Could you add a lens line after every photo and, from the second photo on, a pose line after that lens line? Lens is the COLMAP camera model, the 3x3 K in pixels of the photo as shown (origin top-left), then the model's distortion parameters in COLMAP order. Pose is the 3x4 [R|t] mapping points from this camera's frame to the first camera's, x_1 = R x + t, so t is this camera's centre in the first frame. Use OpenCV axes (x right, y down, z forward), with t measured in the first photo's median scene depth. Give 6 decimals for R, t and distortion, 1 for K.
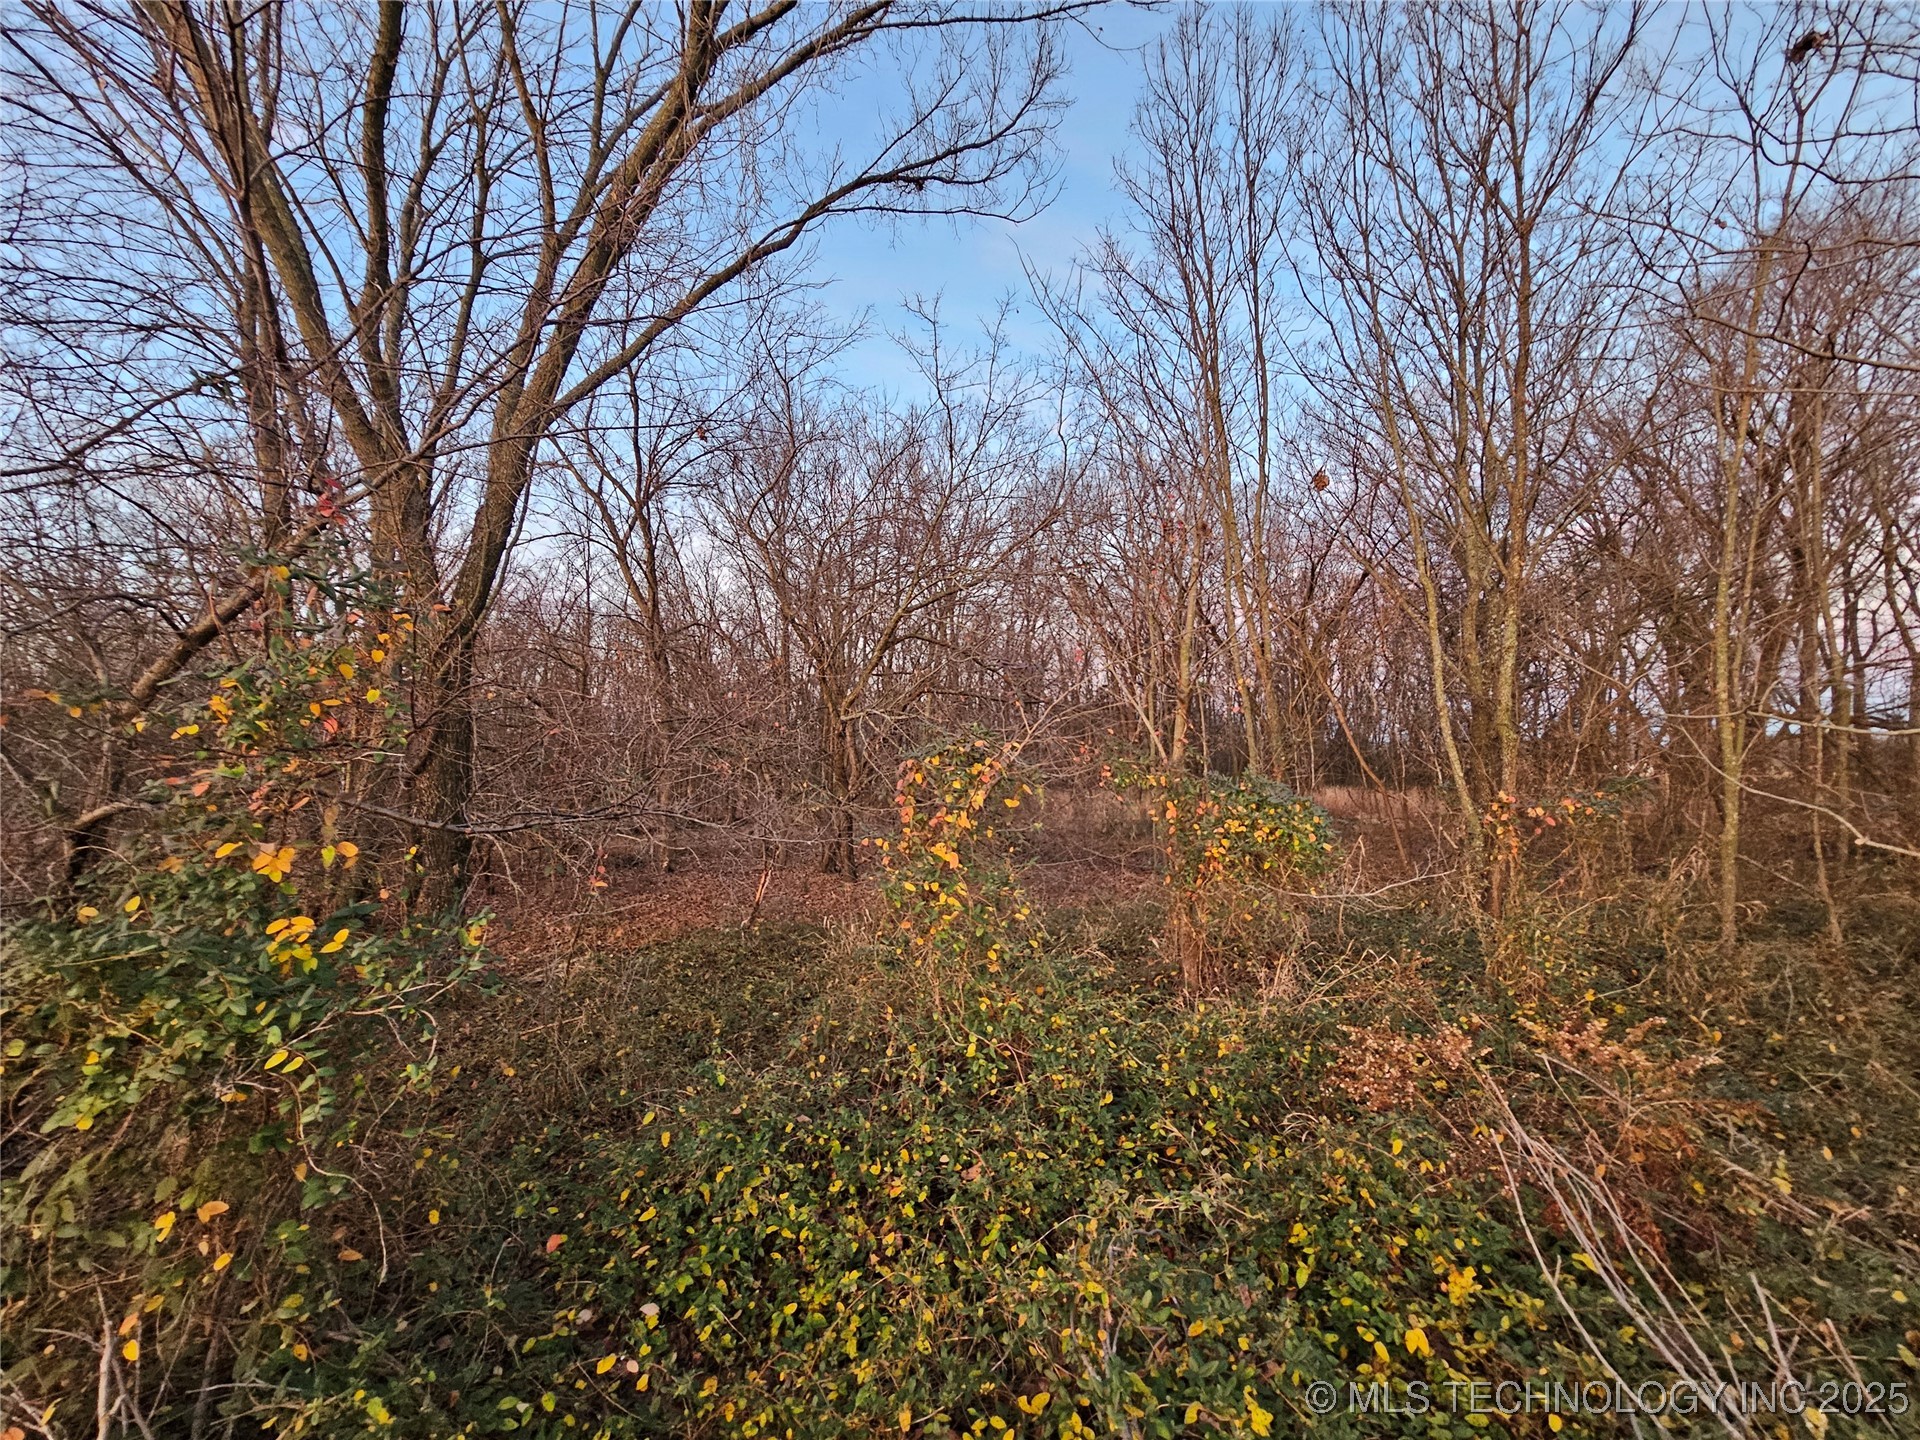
lens RADIAL K [[764.5, 0, 980.0], [0, 764.5, 744.7], [0, 0, 1]] dist [-0.003634, 0.001552]
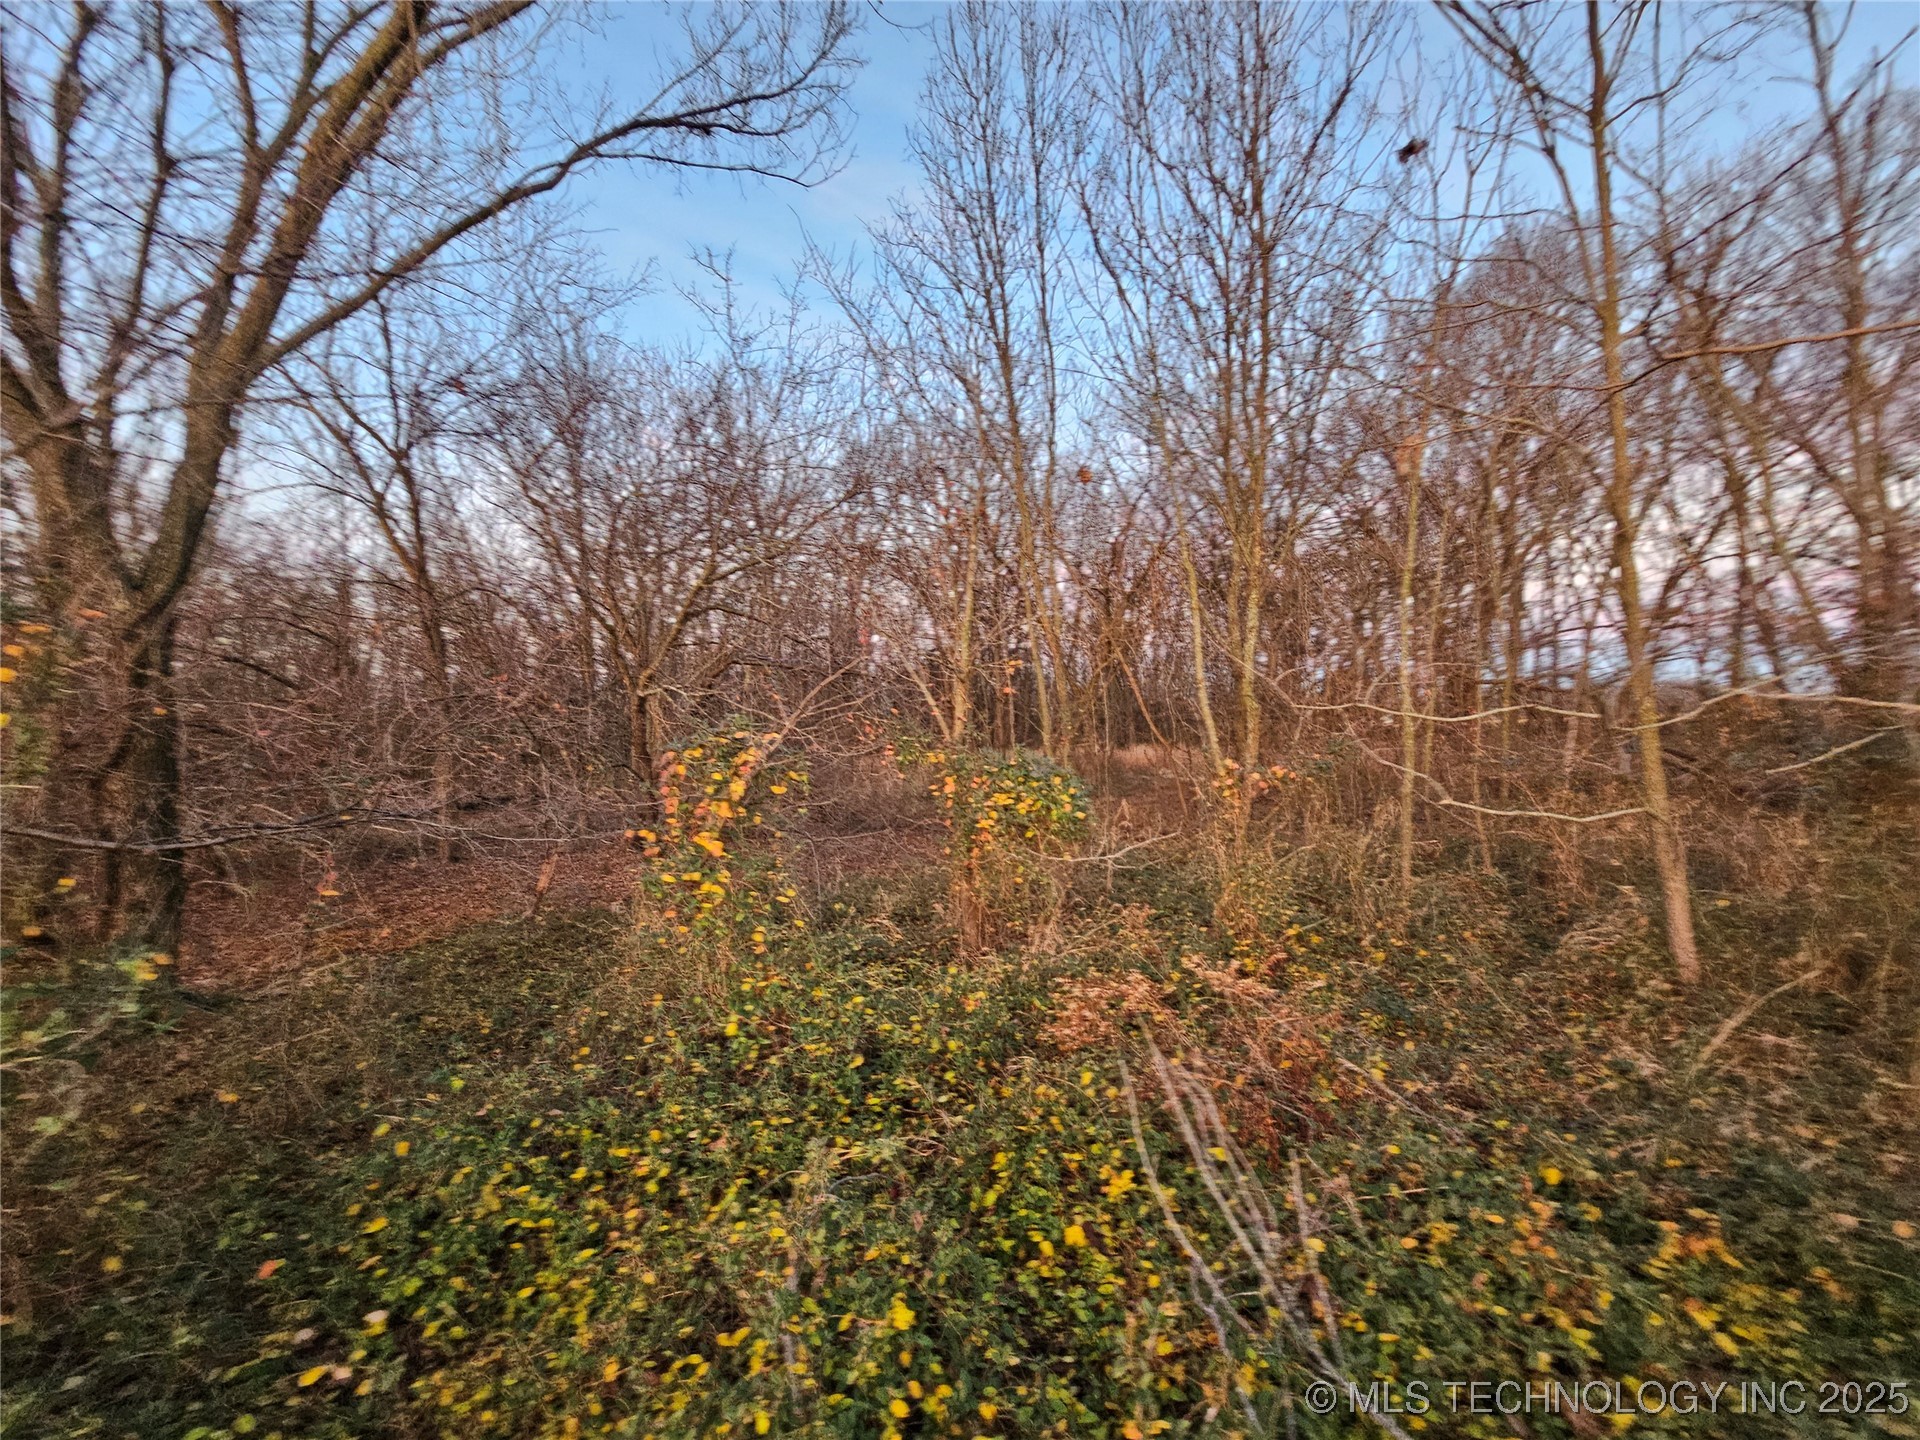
lens RADIAL K [[764.5, 0, 958.2], [0, 764.5, 739.0], [0, 0, 1]] dist [-0.003634, 0.001552]
pose [[0.981758, -0.025718, 0.188388, 0.088924], [0.017844, 0.998900, 0.043374, -0.034018], [-0.189296, -0.039222, 0.981136, -0.065695]]
